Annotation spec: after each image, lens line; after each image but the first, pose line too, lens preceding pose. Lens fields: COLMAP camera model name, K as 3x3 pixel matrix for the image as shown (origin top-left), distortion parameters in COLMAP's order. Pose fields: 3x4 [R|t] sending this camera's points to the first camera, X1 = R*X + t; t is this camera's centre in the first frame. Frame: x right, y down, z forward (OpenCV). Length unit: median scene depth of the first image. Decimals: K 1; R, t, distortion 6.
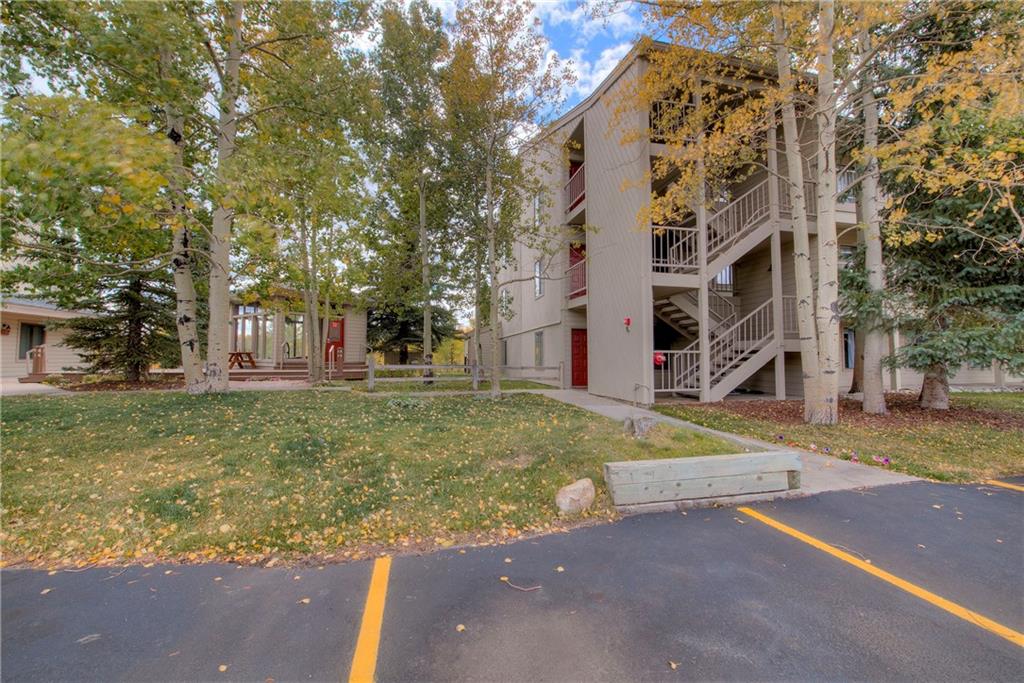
lens RADIAL K [[410.6, 0, 510.4], [0, 410.6, 341.8], [0, 0, 1]] dist [-0.021330, -0.000381]
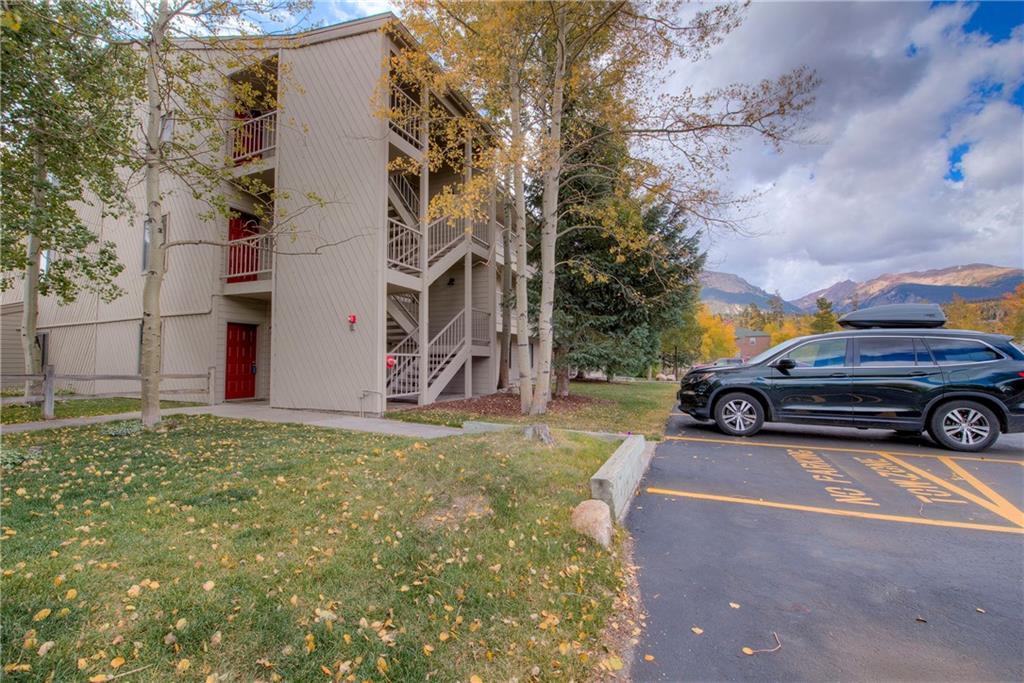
lens RADIAL K [[410.6, 0, 514.0], [0, 410.6, 348.5], [0, 0, 1]] dist [-0.021330, -0.000381]
pose [[0.588244, 0.024228, 0.808321, -0.209394], [-0.029524, 0.999528, -0.008473, 0.009622], [-0.808144, -0.018881, 0.588682, 0.218049]]
